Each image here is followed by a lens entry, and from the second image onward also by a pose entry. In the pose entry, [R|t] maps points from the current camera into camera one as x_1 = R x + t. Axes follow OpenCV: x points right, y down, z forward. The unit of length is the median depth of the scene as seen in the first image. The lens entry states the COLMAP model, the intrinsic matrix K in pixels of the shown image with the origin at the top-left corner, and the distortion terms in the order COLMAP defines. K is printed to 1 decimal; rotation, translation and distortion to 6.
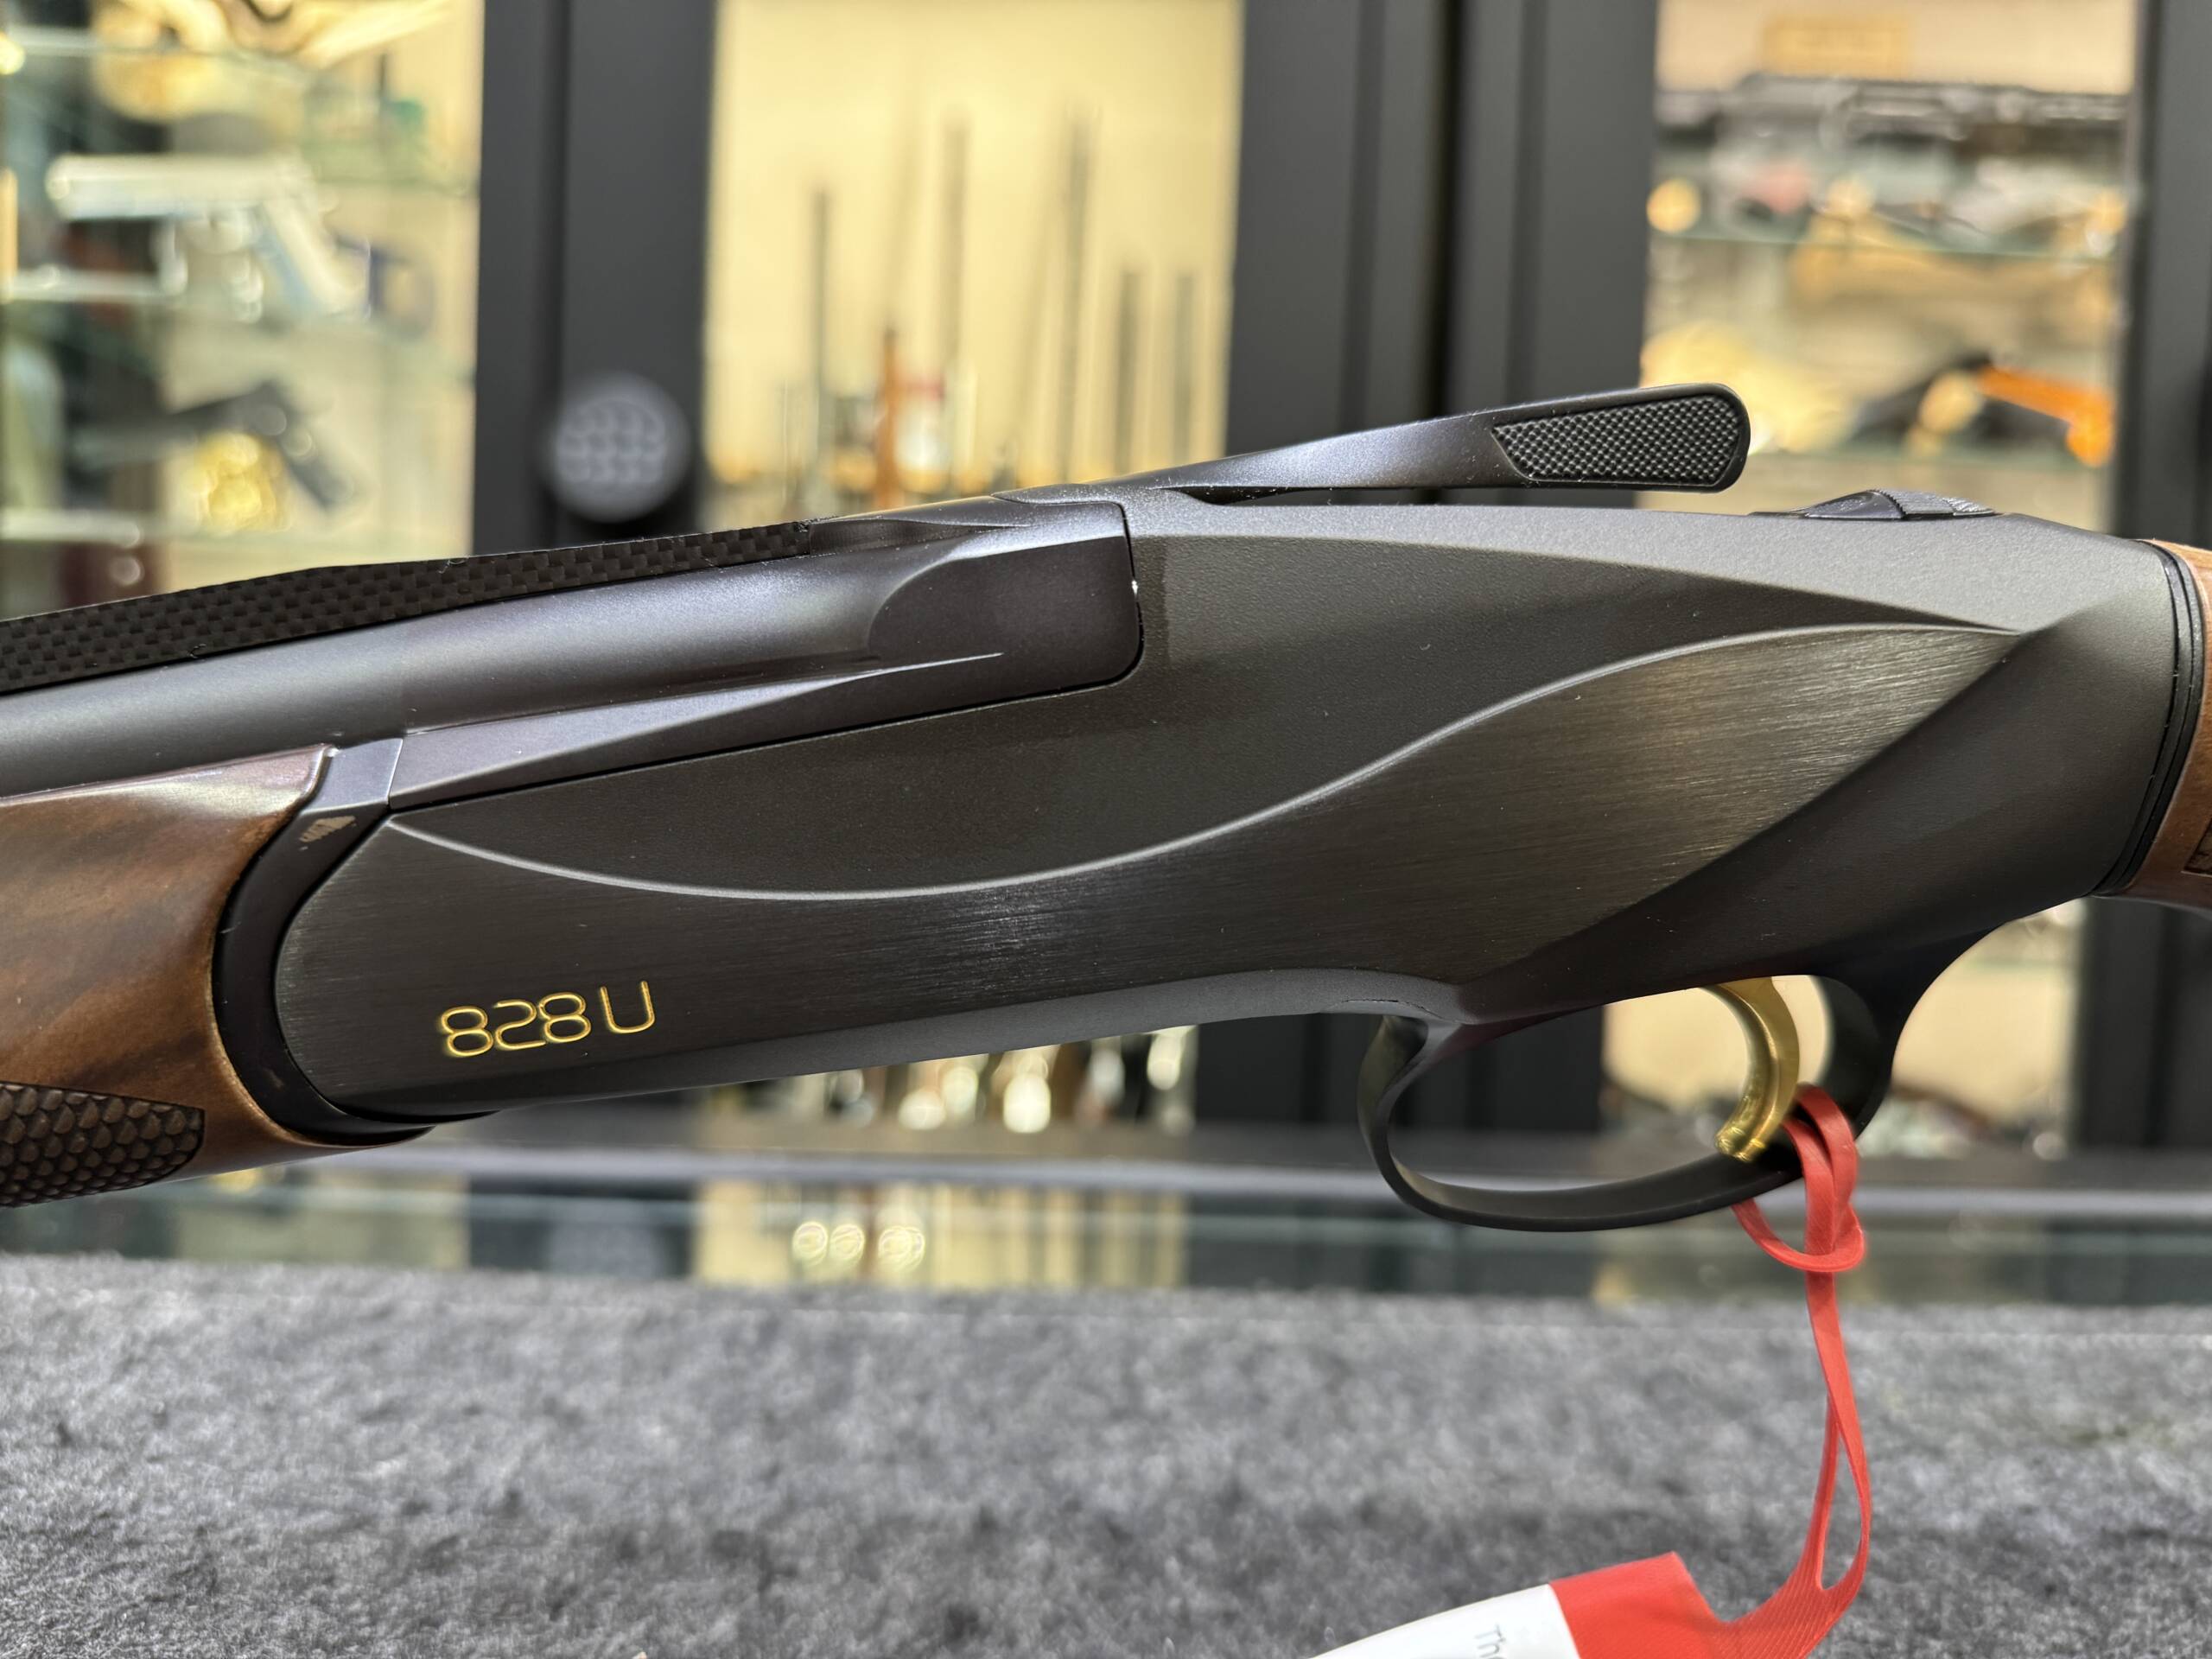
lens RADIAL K [[1516.0, 0, 1127.7], [0, 1516.0, 814.6], [0, 0, 1]] dist [-0.035034, 0.005611]
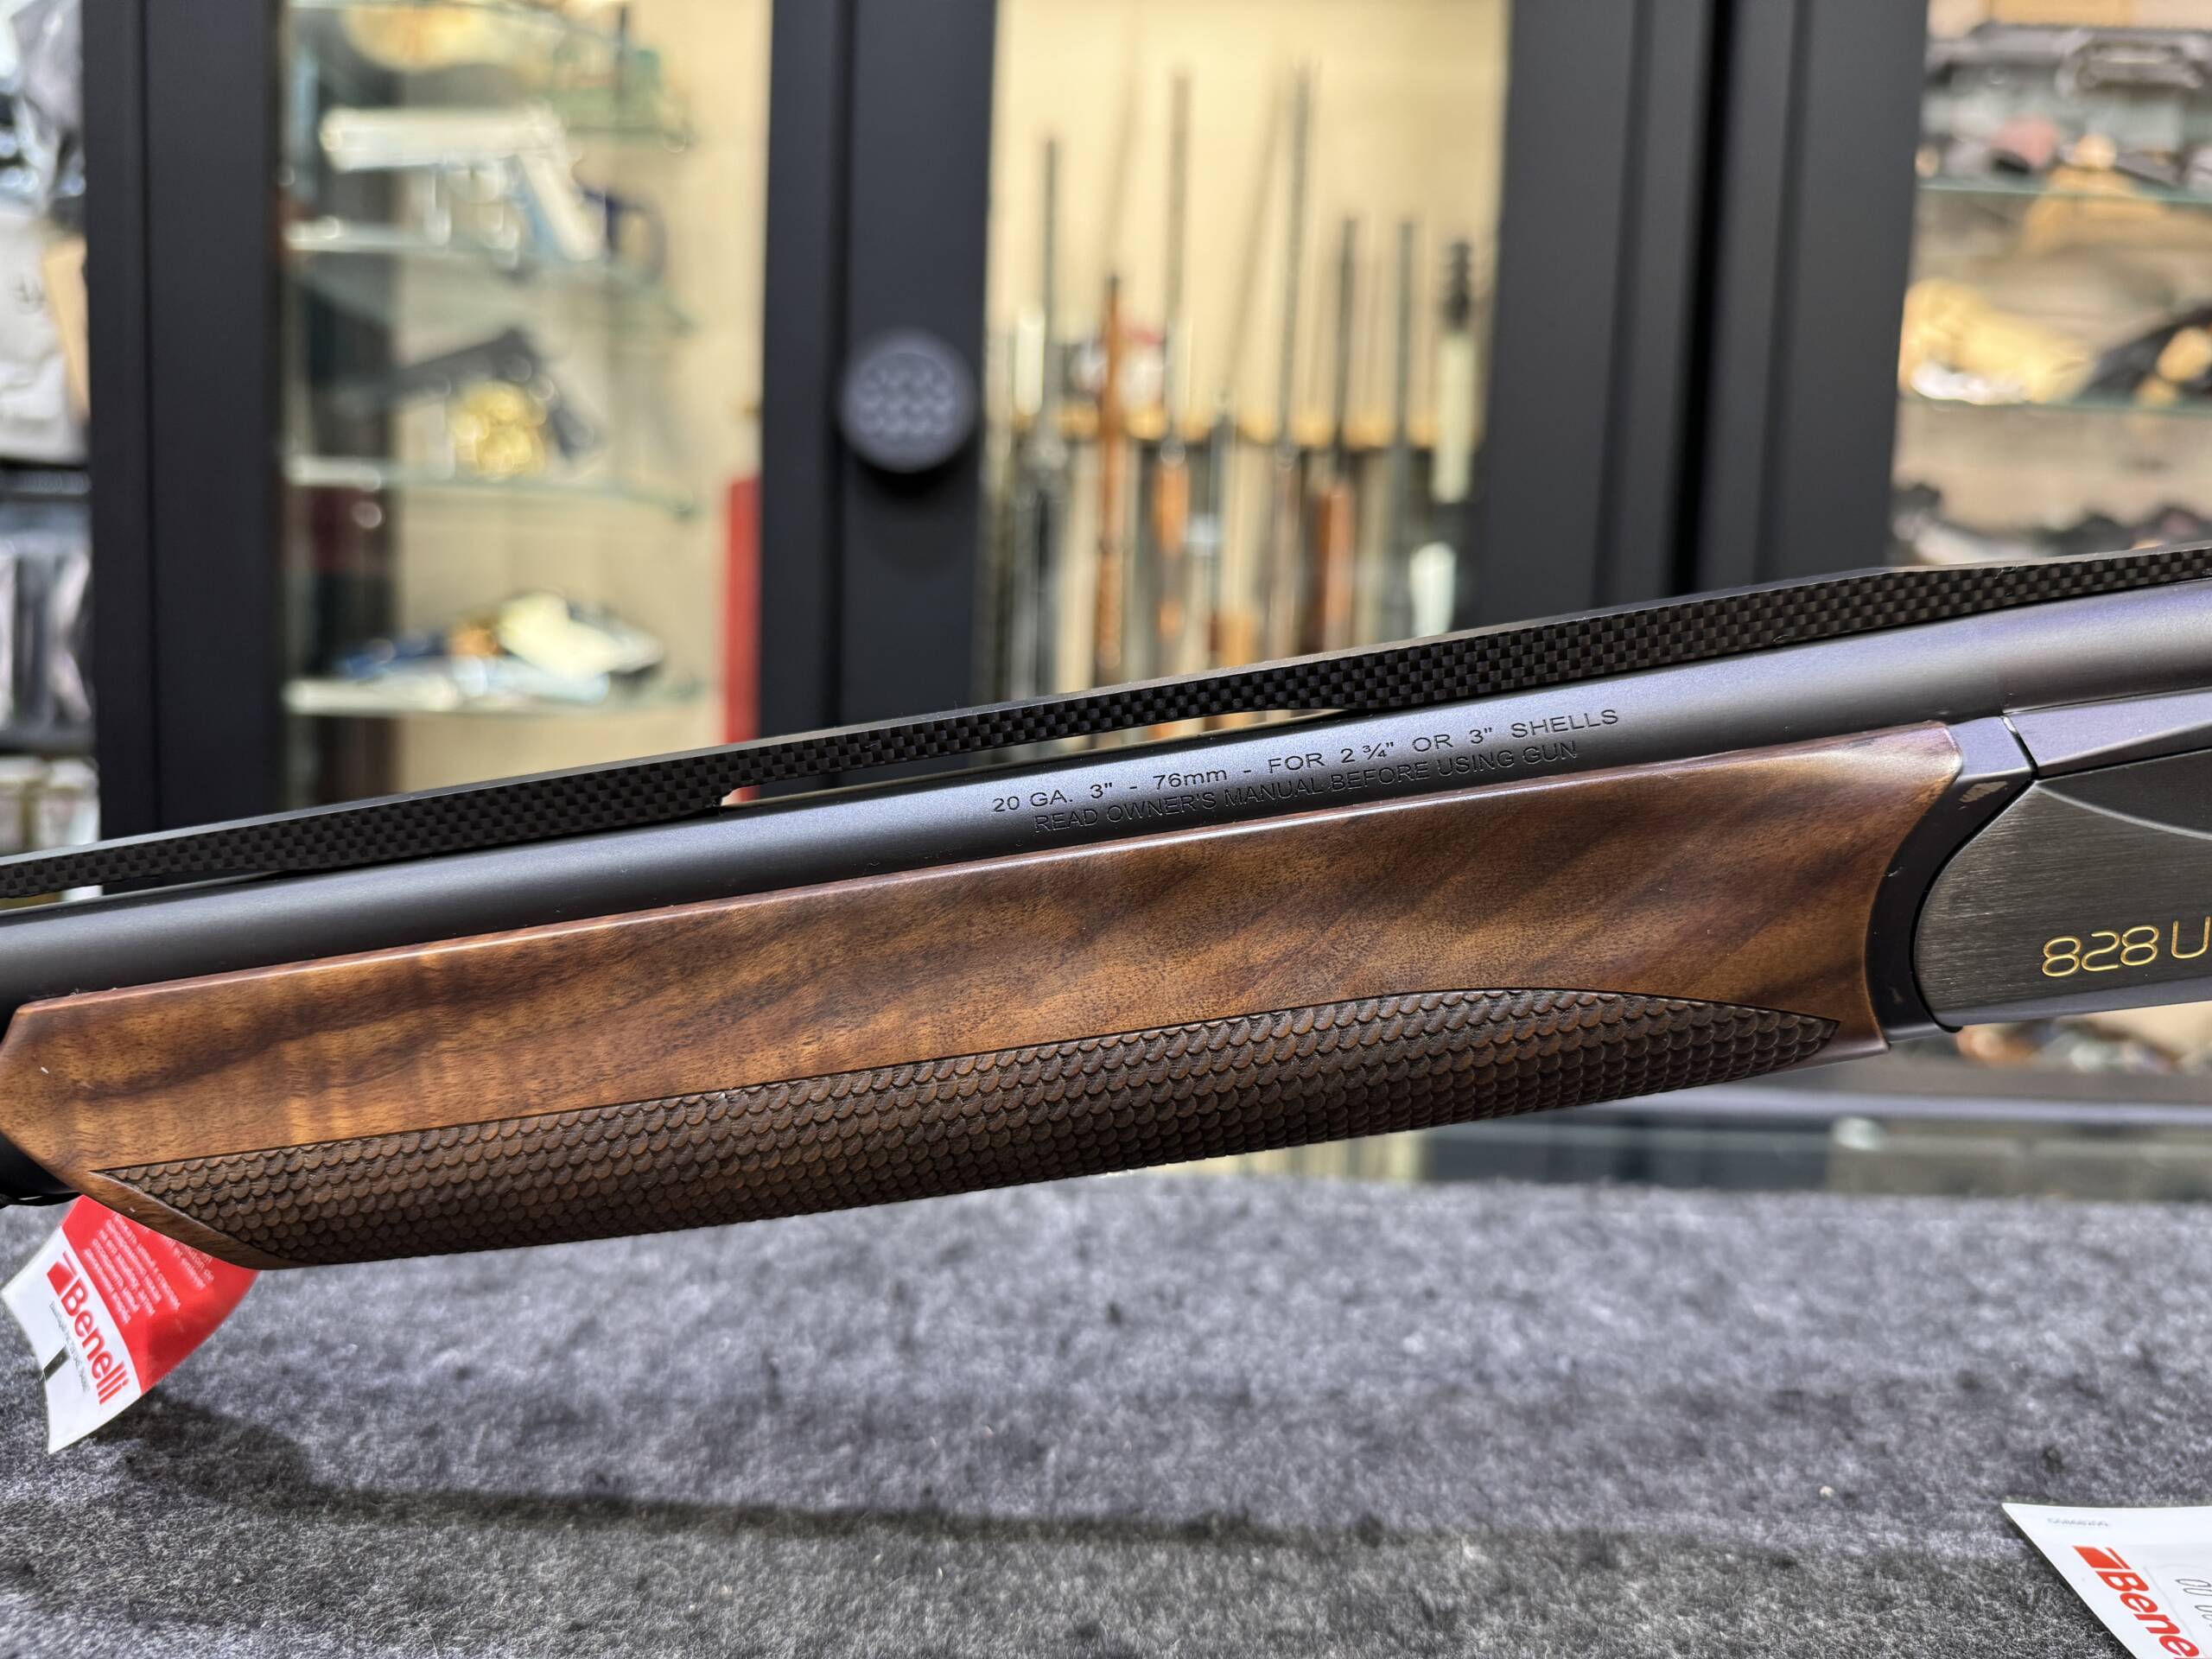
lens RADIAL K [[1516.0, 0, 1097.4], [0, 1516.0, 813.1], [0, 0, 1]] dist [-0.035034, 0.005611]
pose [[0.999749, 0.004115, -0.022015, -0.181615], [-0.003225, 0.999183, 0.040279, -0.003015], [0.022163, -0.040198, 0.998946, -0.035406]]
